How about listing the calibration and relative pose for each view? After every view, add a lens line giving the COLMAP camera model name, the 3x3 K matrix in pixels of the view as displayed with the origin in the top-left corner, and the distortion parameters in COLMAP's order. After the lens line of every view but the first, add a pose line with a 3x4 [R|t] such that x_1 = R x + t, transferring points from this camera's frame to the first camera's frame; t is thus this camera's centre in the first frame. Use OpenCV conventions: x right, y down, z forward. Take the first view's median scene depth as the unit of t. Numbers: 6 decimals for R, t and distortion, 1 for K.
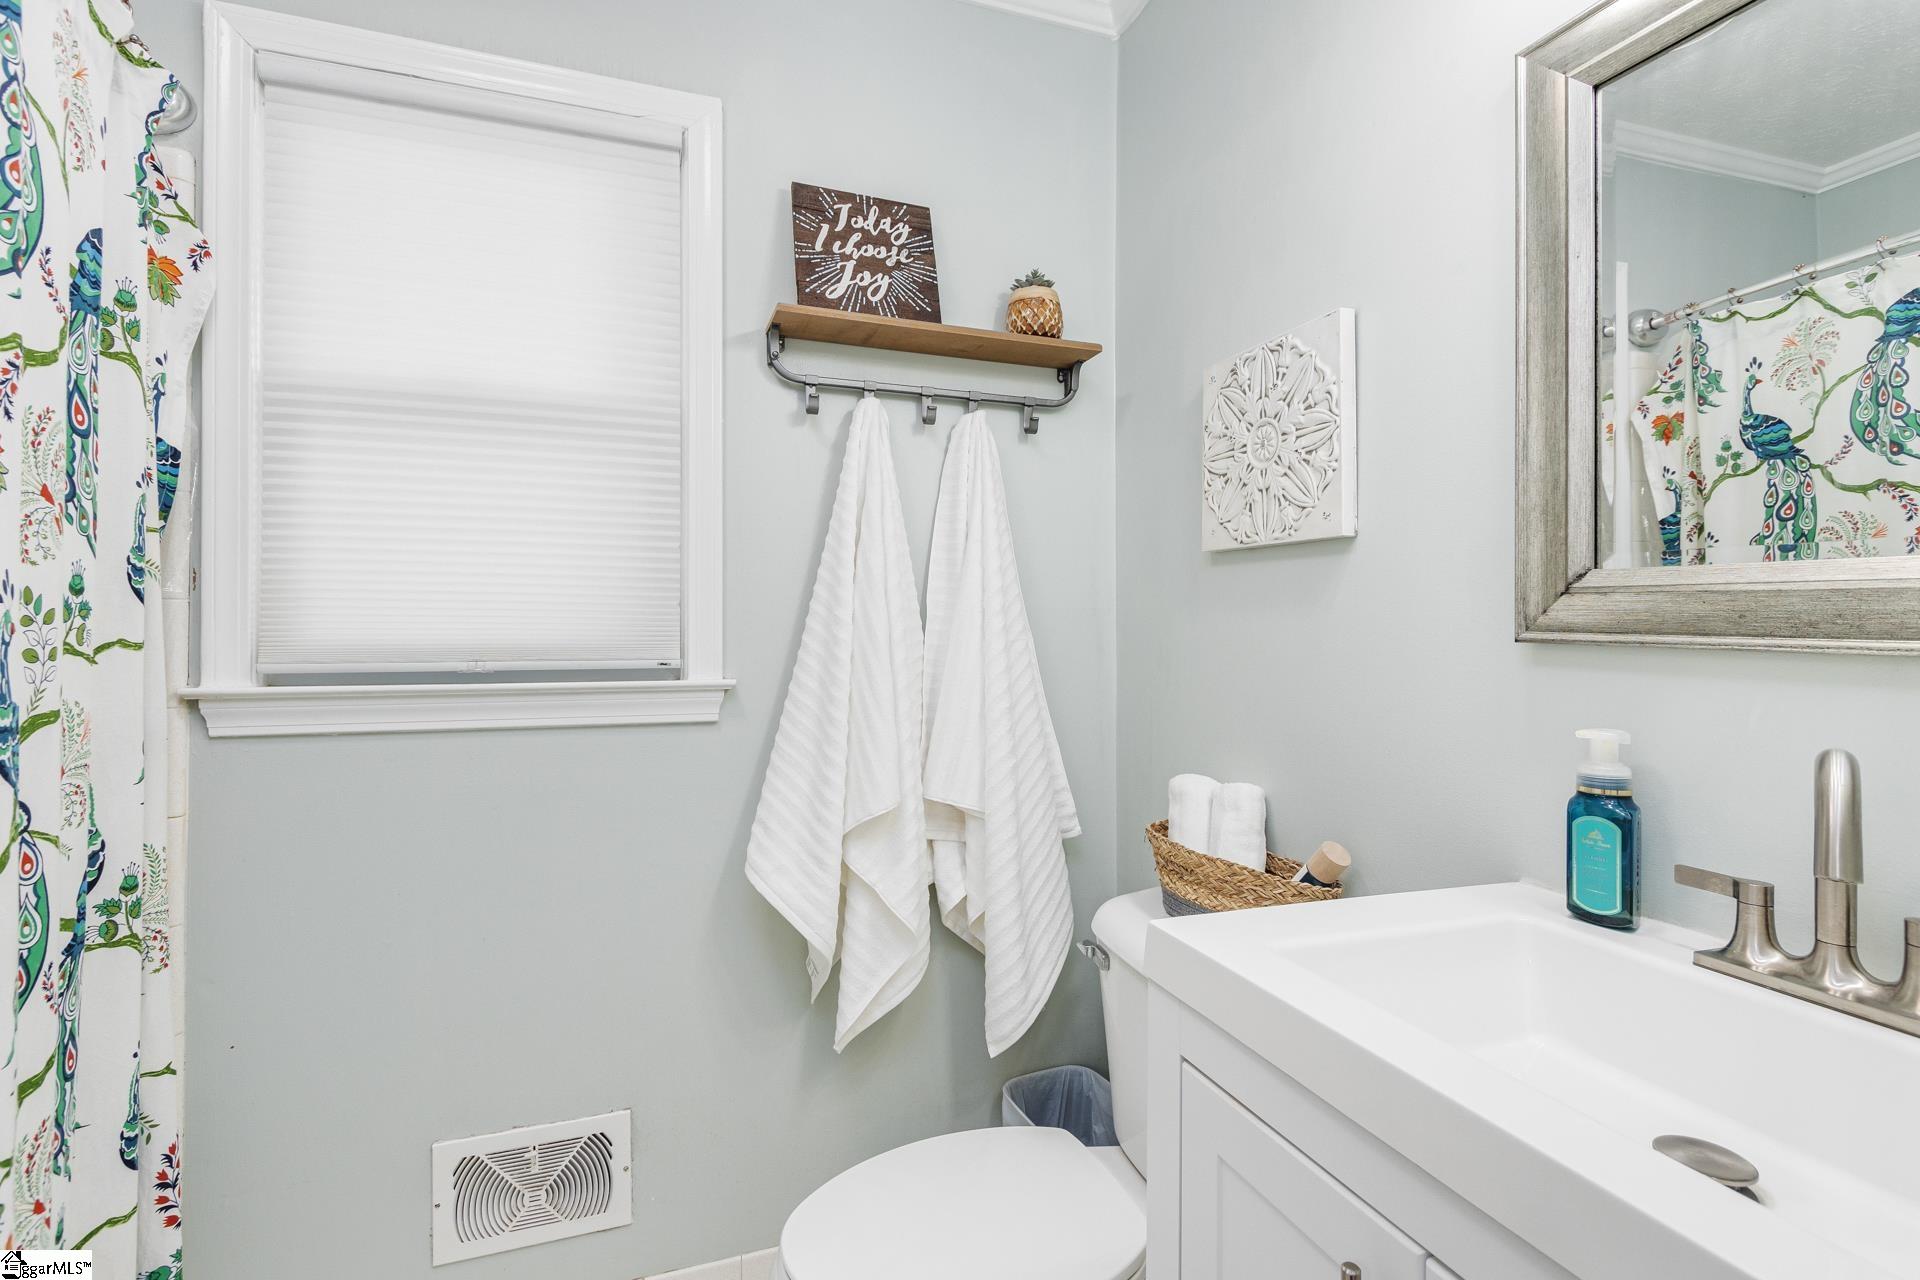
lens RADIAL K [[874.9, 0, 943.3], [0, 874.9, 634.7], [0, 0, 1]] dist [0.003955, -0.001109]
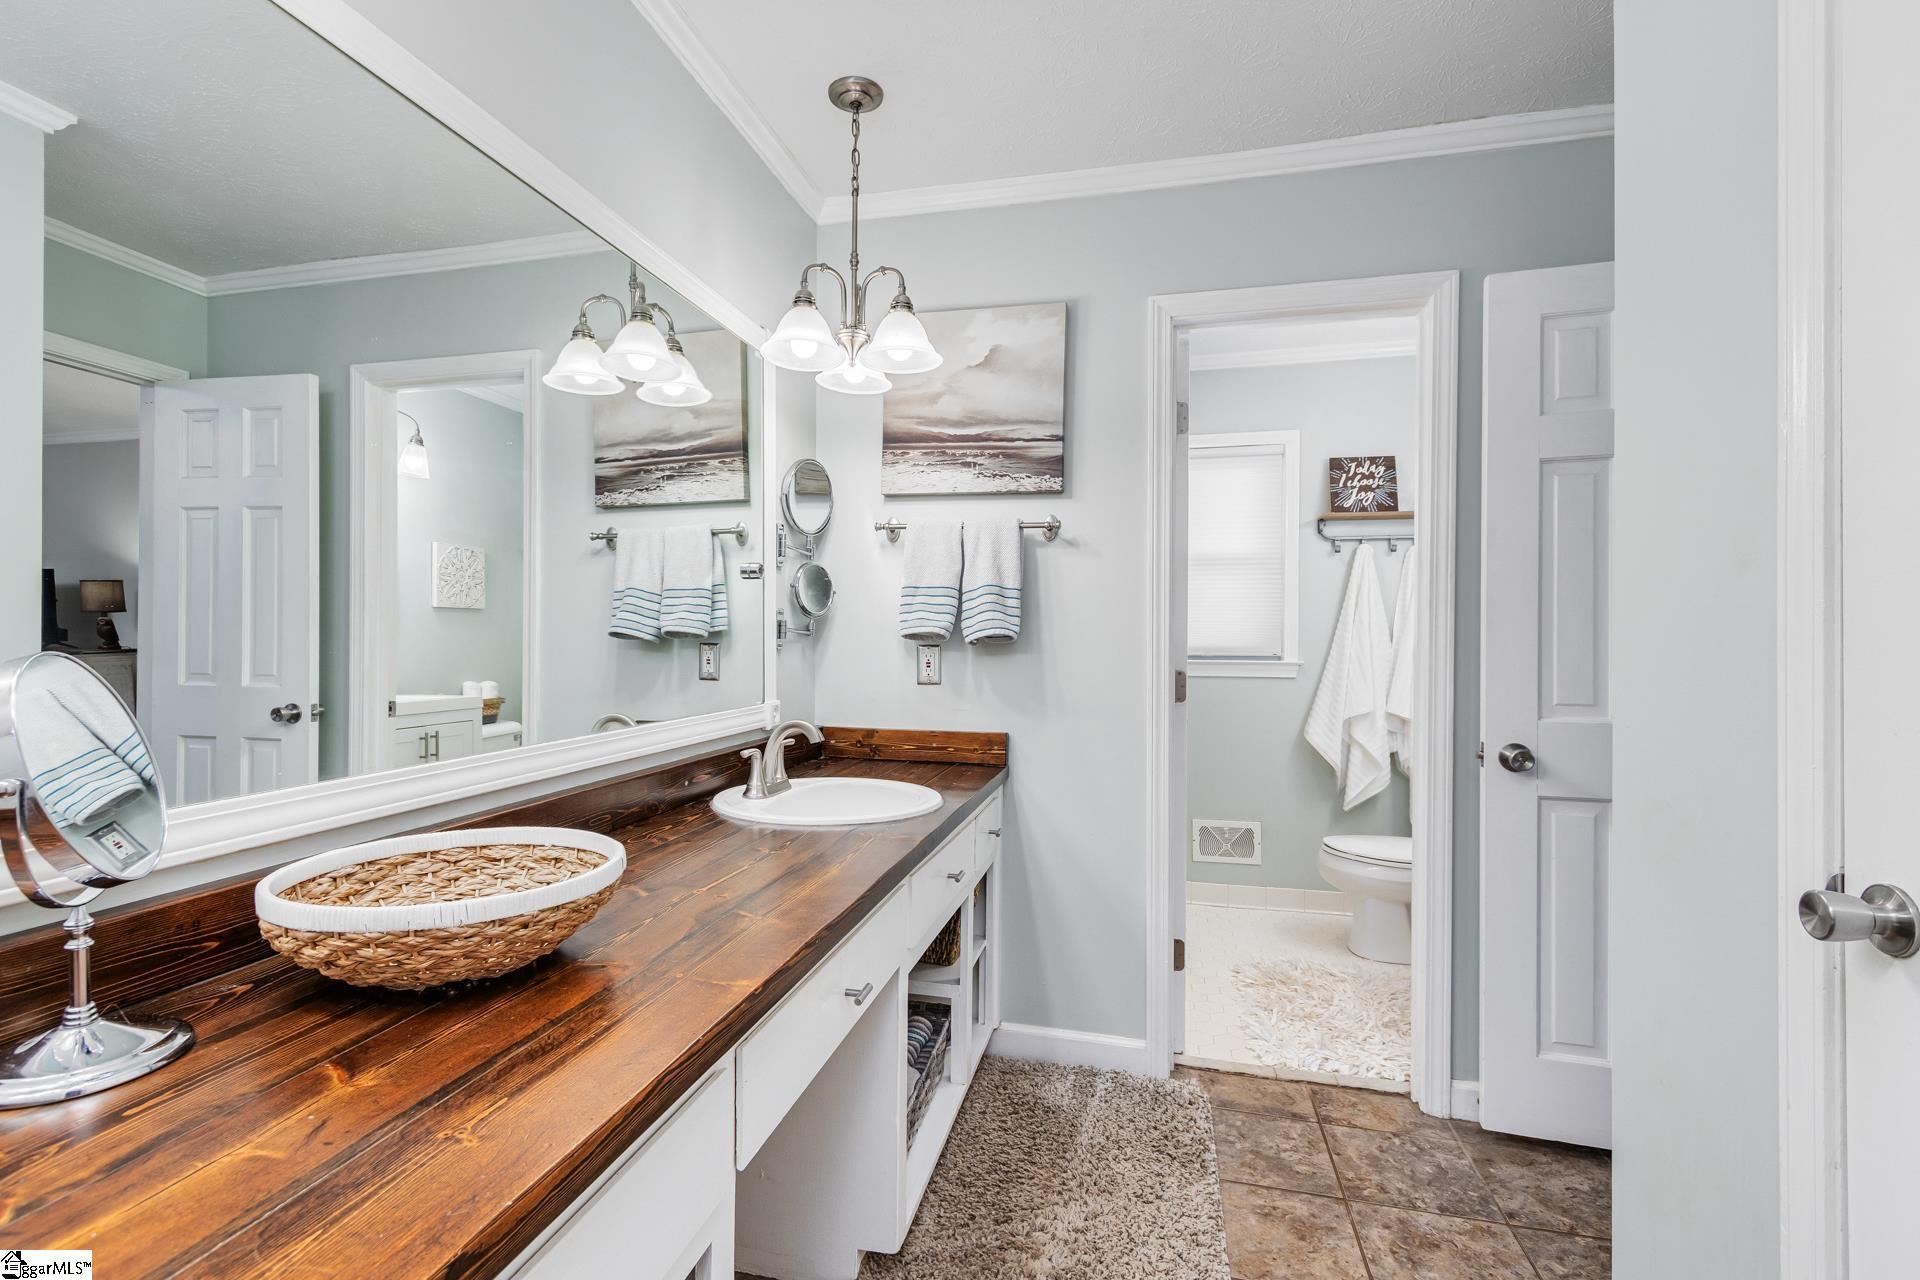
lens RADIAL K [[874.9, 0, 943.3], [0, 874.9, 634.7], [0, 0, 1]] dist [0.003955, -0.001109]
pose [[0.837984, 0.006836, -0.545652, 0.258694], [-0.009262, 0.999956, -0.001697, -0.011625], [0.545616, 0.006476, 0.838010, -1.619587]]
